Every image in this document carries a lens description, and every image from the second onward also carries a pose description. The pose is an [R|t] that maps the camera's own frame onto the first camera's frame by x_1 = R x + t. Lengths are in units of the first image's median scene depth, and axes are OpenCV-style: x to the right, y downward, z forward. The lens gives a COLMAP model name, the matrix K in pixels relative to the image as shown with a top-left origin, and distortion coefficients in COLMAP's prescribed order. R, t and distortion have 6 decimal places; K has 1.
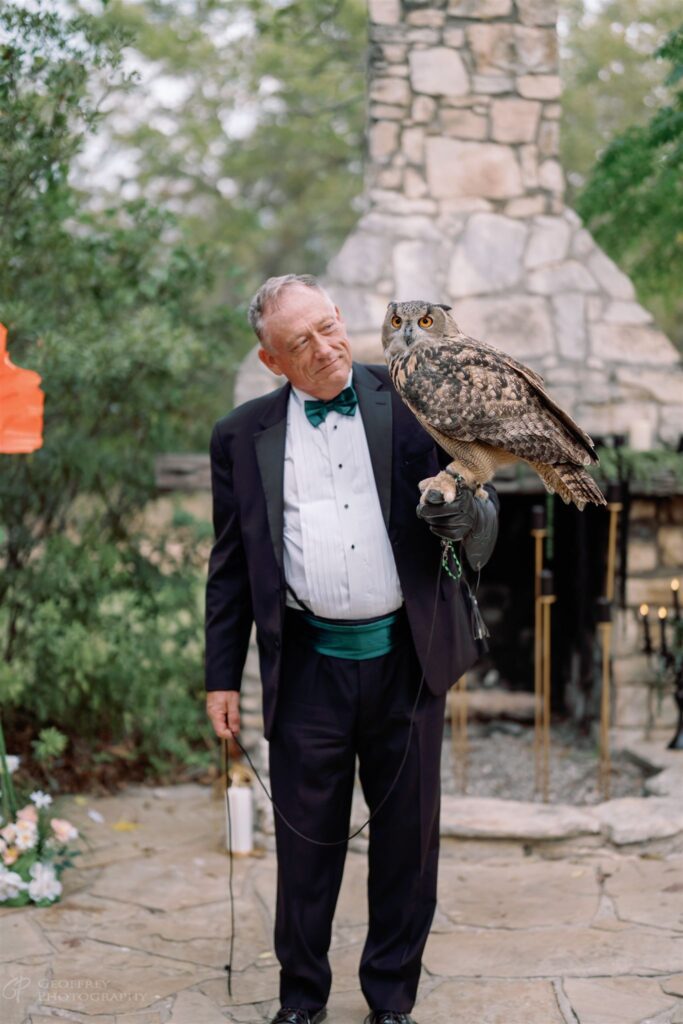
lens RADIAL K [[1464.1, 0, 336.3], [0, 1464.1, 508.1], [0, 0, 1]] dist [-0.005518, 0.000000]
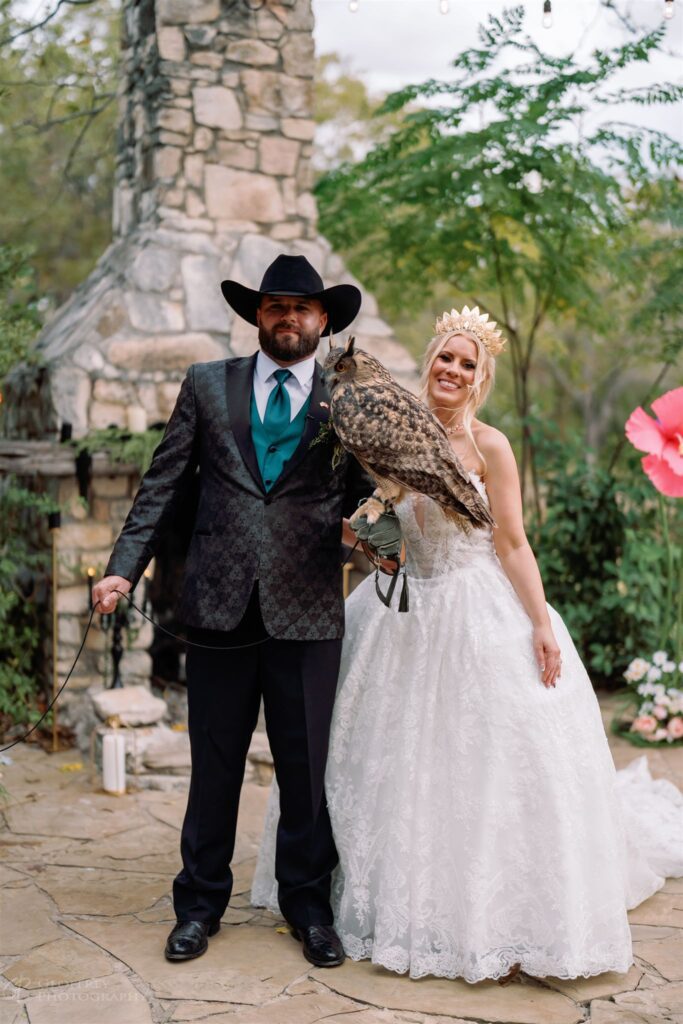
lens RADIAL K [[1464.1, 0, 344.8], [0, 1464.1, 505.5], [0, 0, 1]] dist [-0.005518, 0.000000]
pose [[0.930594, 0.000378, 0.366054, -0.254934], [-0.003320, 0.999967, 0.007408, 0.003103], [-0.366039, -0.008109, 0.930564, -0.099744]]
